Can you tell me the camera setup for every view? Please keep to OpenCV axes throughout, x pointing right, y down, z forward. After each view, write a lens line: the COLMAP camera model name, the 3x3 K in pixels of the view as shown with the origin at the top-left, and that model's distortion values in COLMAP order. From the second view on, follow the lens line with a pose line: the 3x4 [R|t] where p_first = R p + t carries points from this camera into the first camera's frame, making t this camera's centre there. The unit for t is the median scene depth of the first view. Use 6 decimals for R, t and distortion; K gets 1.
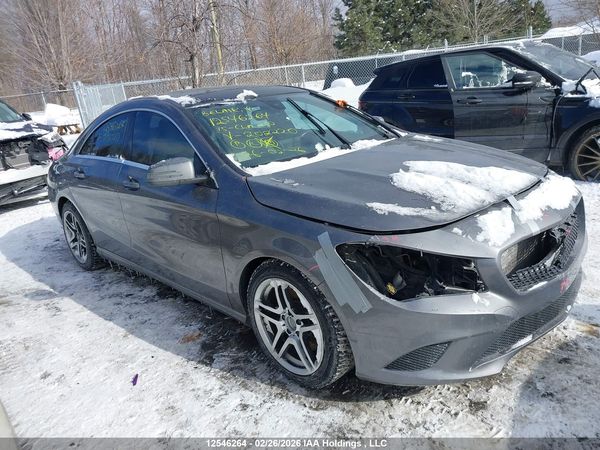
lens RADIAL K [[476.9, 0, 321.0], [0, 476.9, 224.1], [0, 0, 1]] dist [0.048821, -0.057173]
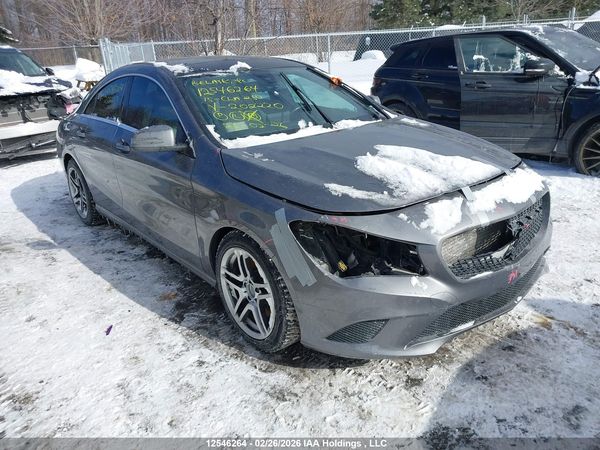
lens RADIAL K [[476.9, 0, 321.0], [0, 476.9, 224.1], [0, 0, 1]] dist [0.048821, -0.057173]
pose [[0.995809, 0.078942, -0.046175, 0.125361], [-0.076140, 0.995314, 0.059601, -0.014460], [0.050663, -0.055836, 0.997154, -0.040959]]
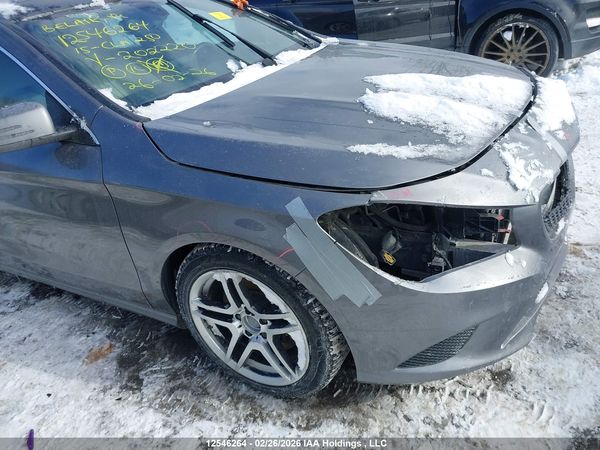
lens RADIAL K [[476.3, 0, 330.5], [0, 476.3, 228.9], [0, 0, 1]] dist [0.004506, -0.001161]
pose [[0.956041, -0.166024, 0.241706, -0.095311], [0.120456, 0.973878, 0.192491, -0.053606], [-0.267351, -0.154915, 0.951065, 0.296927]]
